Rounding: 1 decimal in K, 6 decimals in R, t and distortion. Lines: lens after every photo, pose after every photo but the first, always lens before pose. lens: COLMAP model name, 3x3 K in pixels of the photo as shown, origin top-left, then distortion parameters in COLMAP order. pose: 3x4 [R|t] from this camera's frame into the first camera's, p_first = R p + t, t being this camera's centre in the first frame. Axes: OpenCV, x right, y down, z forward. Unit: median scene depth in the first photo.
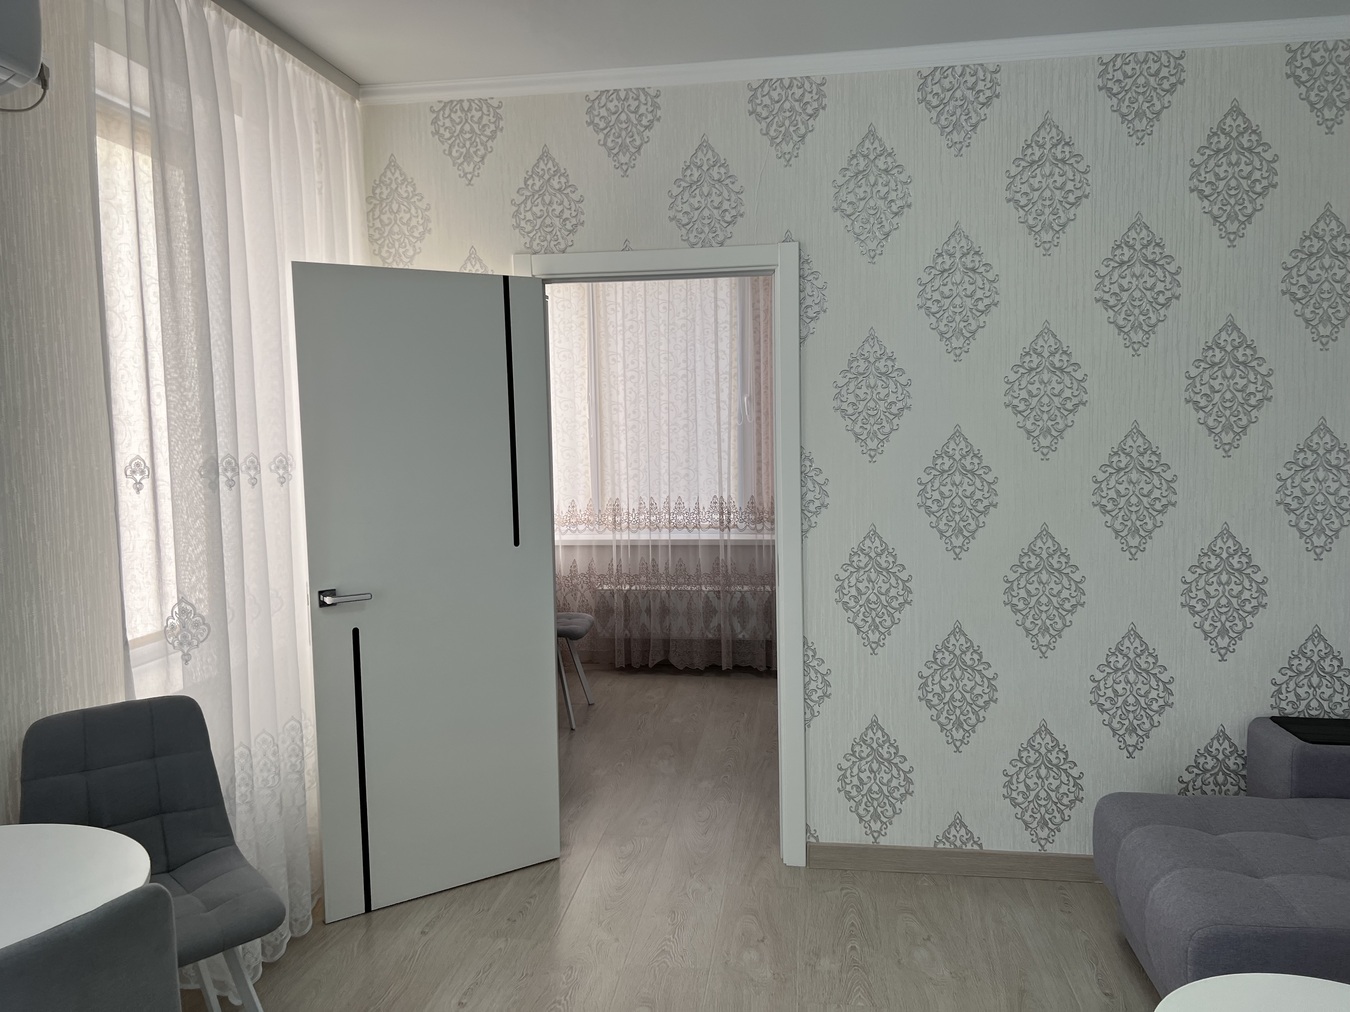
lens RADIAL K [[1002.7, 0, 699.8], [0, 1002.7, 503.5], [0, 0, 1]] dist [0.056173, -0.072503]
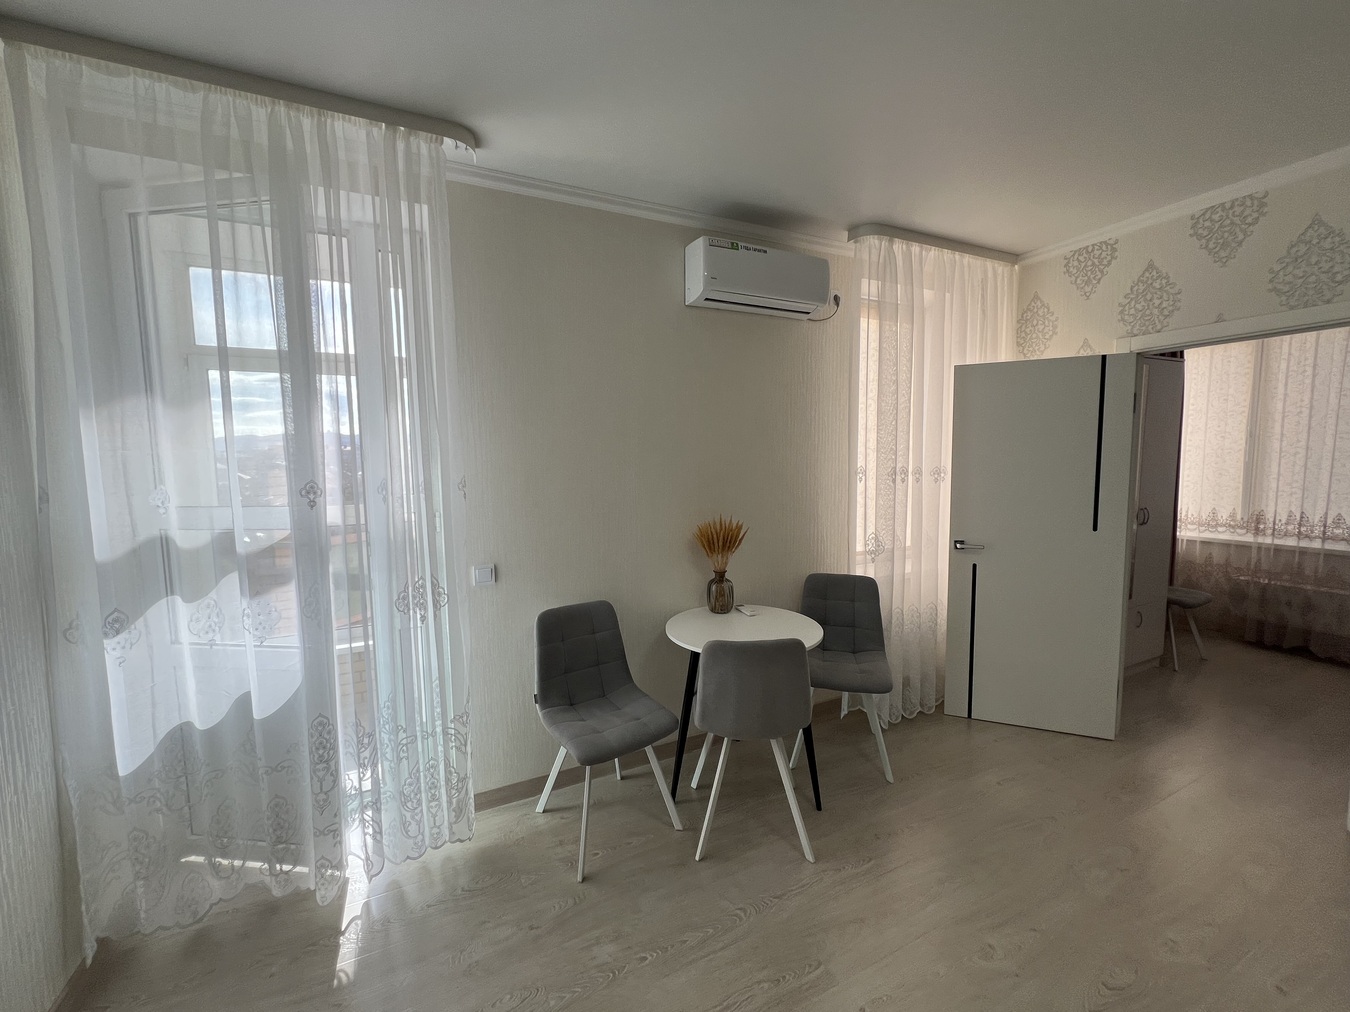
lens RADIAL K [[541.3, 0, 675.0], [0, 541.3, 506.0], [0, 0, 1]] dist [0.023024, 0.000175]
pose [[0.583025, 0.086863, -0.807798, 0.122079], [-0.067666, 0.996005, 0.058263, -0.001129], [0.809632, 0.020692, 0.586574, -0.018344]]
